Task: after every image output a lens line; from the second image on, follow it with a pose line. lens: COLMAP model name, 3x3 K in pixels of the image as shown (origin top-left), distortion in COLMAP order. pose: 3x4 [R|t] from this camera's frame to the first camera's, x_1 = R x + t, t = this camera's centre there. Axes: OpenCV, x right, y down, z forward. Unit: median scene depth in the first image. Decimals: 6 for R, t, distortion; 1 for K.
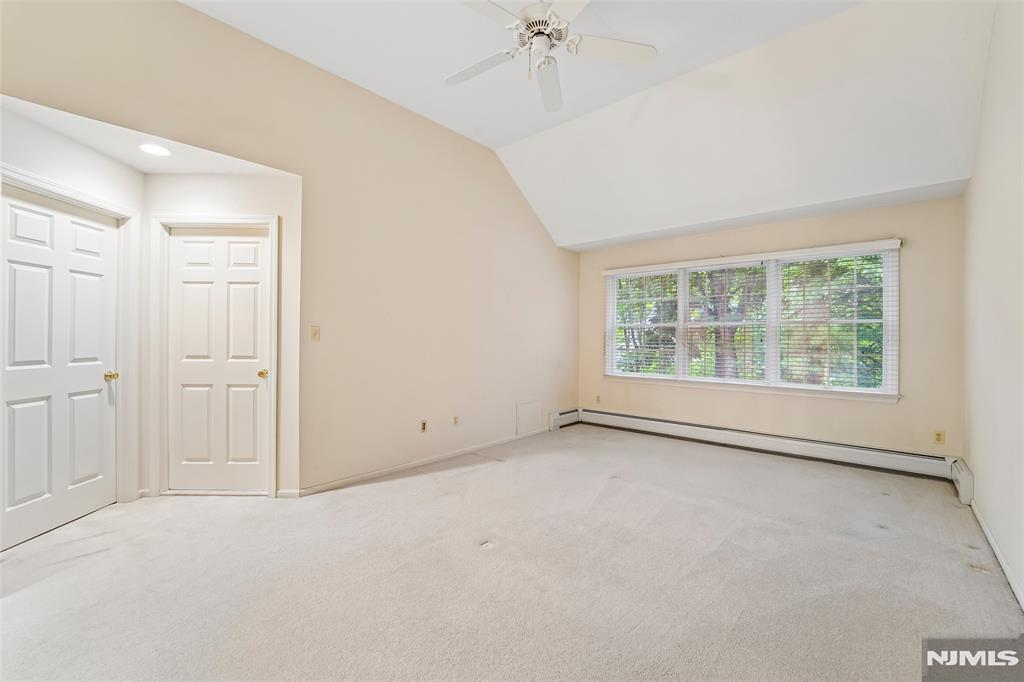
lens RADIAL K [[420.4, 0, 513.8], [0, 420.4, 337.8], [0, 0, 1]] dist [-0.018816, -0.001532]
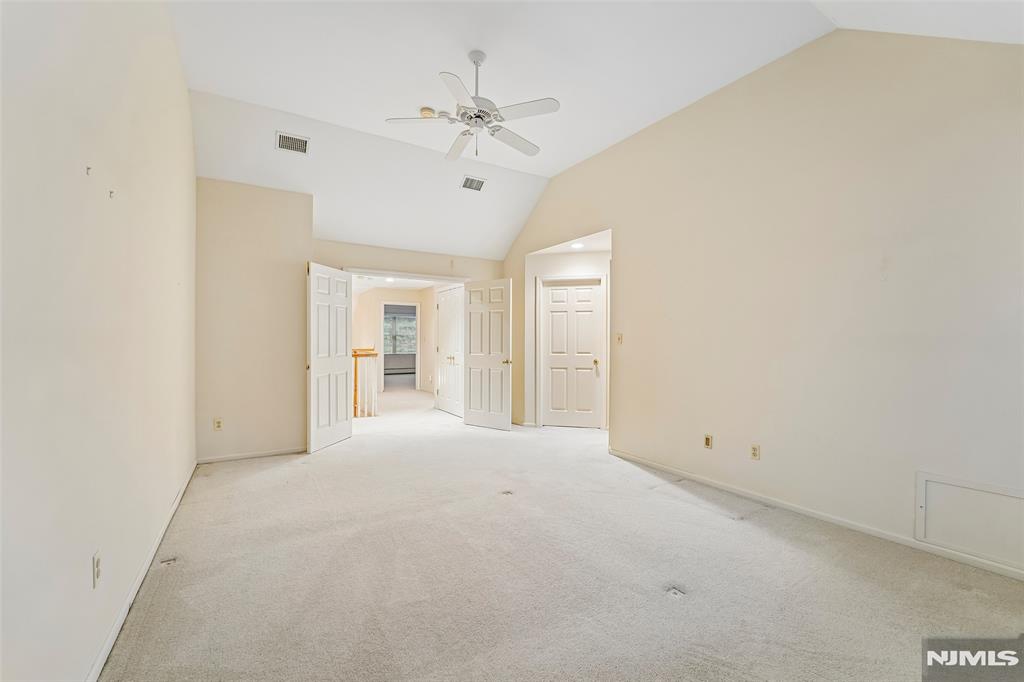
lens RADIAL K [[420.4, 0, 509.5], [0, 420.4, 339.9], [0, 0, 1]] dist [-0.018816, -0.001532]
pose [[-0.281488, -0.000609, -0.959564, 1.058541], [0.004179, 0.999990, -0.001861, -0.009347], [0.959556, -0.004534, -0.281483, 1.177131]]
